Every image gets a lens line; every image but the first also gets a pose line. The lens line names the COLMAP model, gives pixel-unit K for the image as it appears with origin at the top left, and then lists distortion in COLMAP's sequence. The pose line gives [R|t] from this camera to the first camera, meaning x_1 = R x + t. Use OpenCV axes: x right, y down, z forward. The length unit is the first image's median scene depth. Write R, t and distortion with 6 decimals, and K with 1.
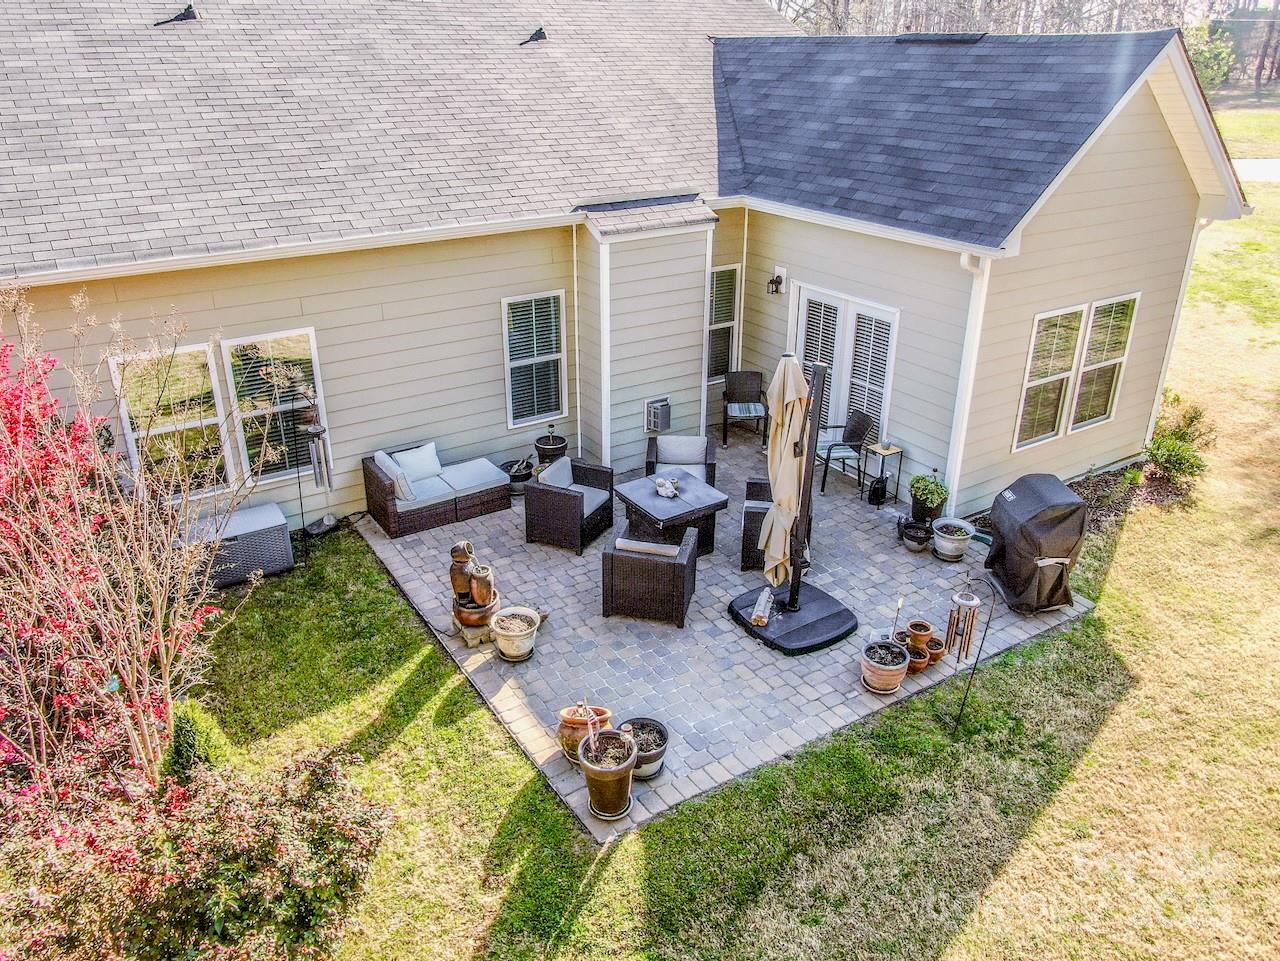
lens RADIAL K [[945.2, 0, 614.7], [0, 945.2, 458.3], [0, 0, 1]] dist [-0.016998, 0.002978]
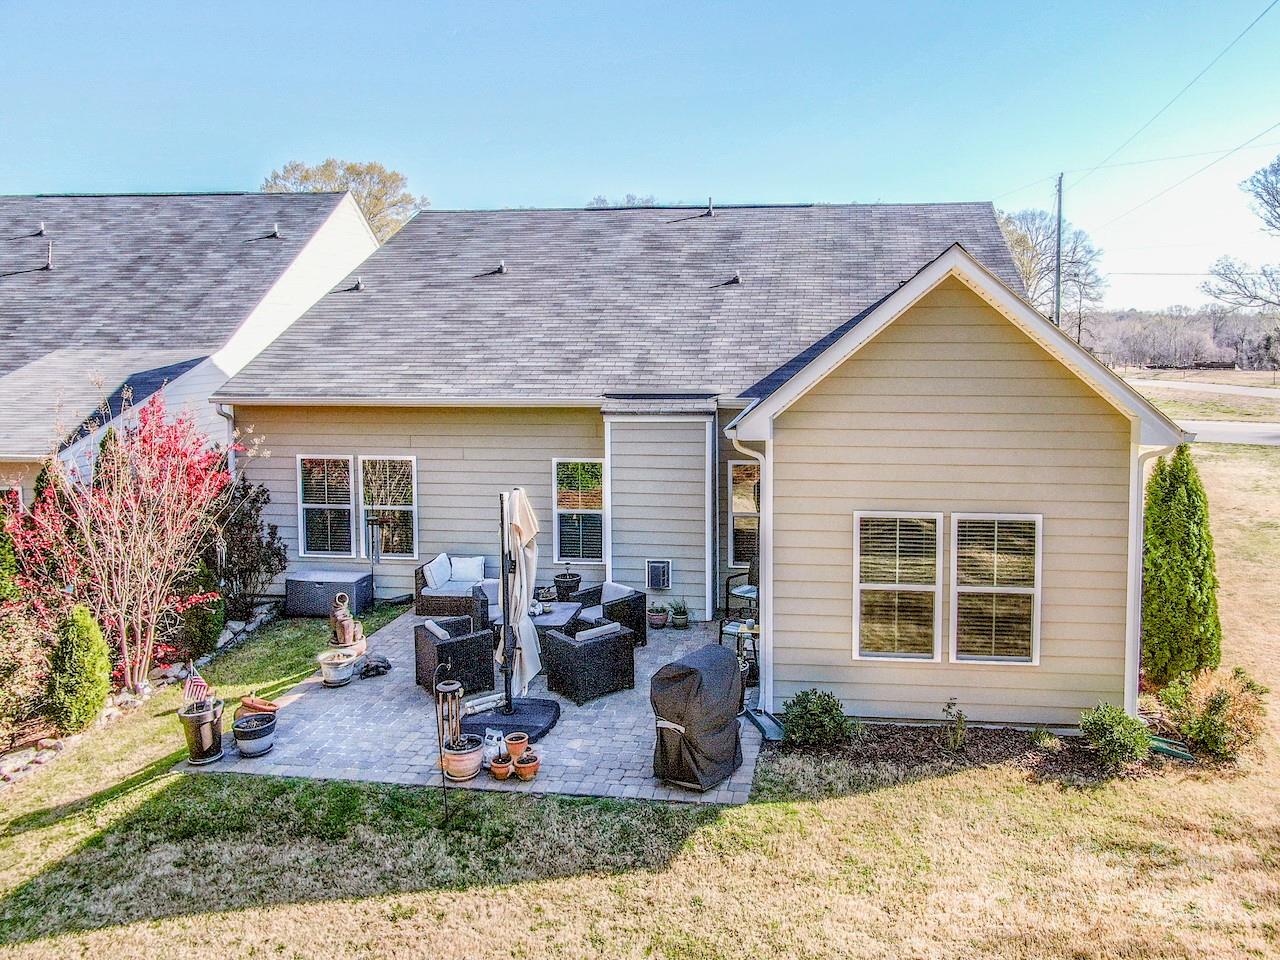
lens RADIAL K [[945.1, 0, 745.9], [0, 945.1, 377.6], [0, 0, 1]] dist [-0.014761, 0.002346]
pose [[0.789849, 0.035749, -0.612258, 0.947129], [-0.248292, 0.931469, -0.265924, 0.010183], [0.560793, 0.362059, 0.744597, 0.138663]]
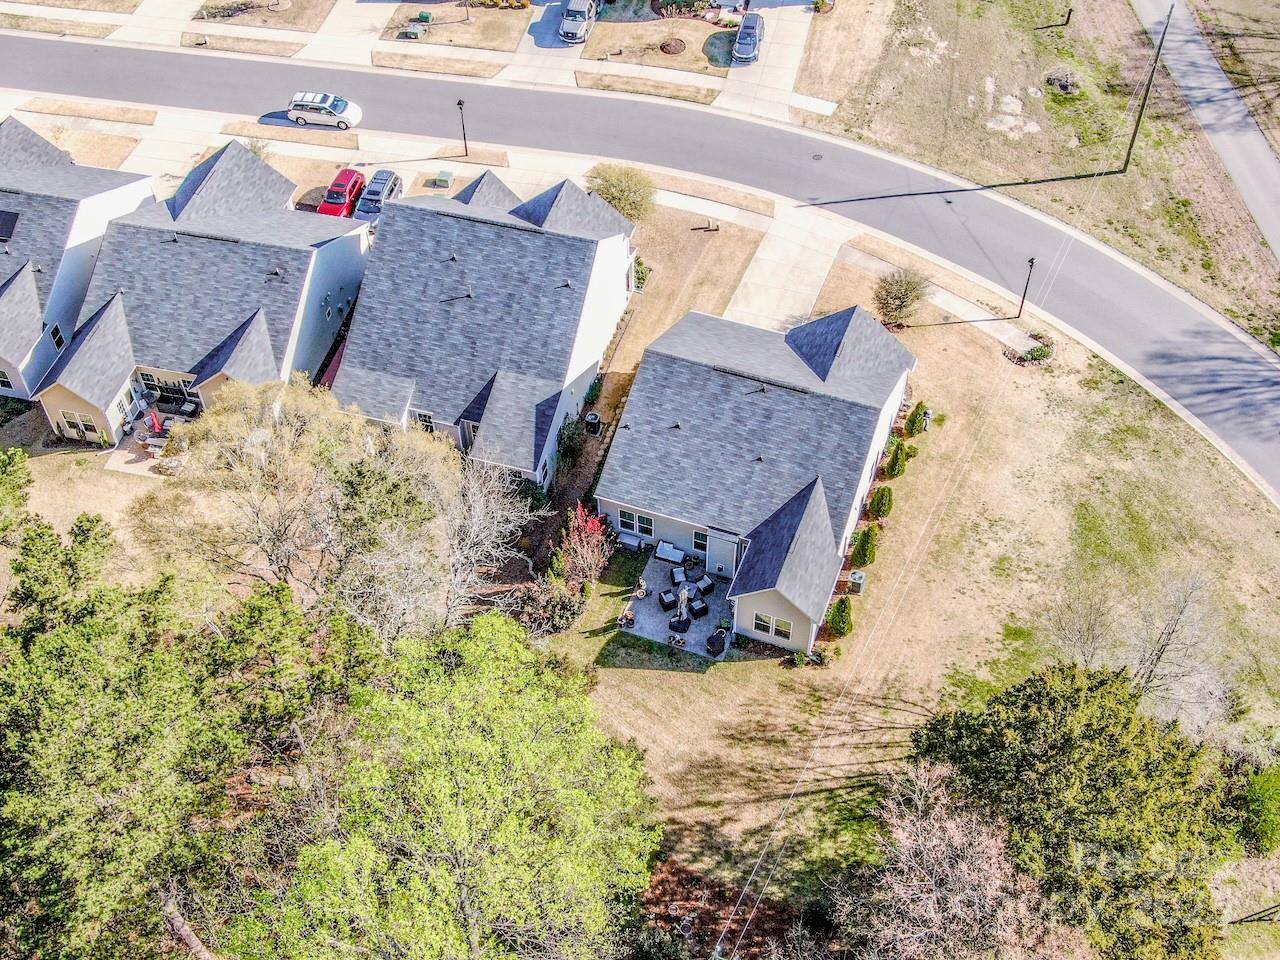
lens RADIAL K [[1462.5, 0, 640.0], [0, 1462.5, 480.0], [0, 0, 1]] dist [0.068566, -0.234751]
pose [[0.608779, 0.601676, -0.517082, 3.337037], [-0.314768, 0.781469, 0.538728, -4.224012], [0.728223, -0.165205, 0.665130, -3.949111]]
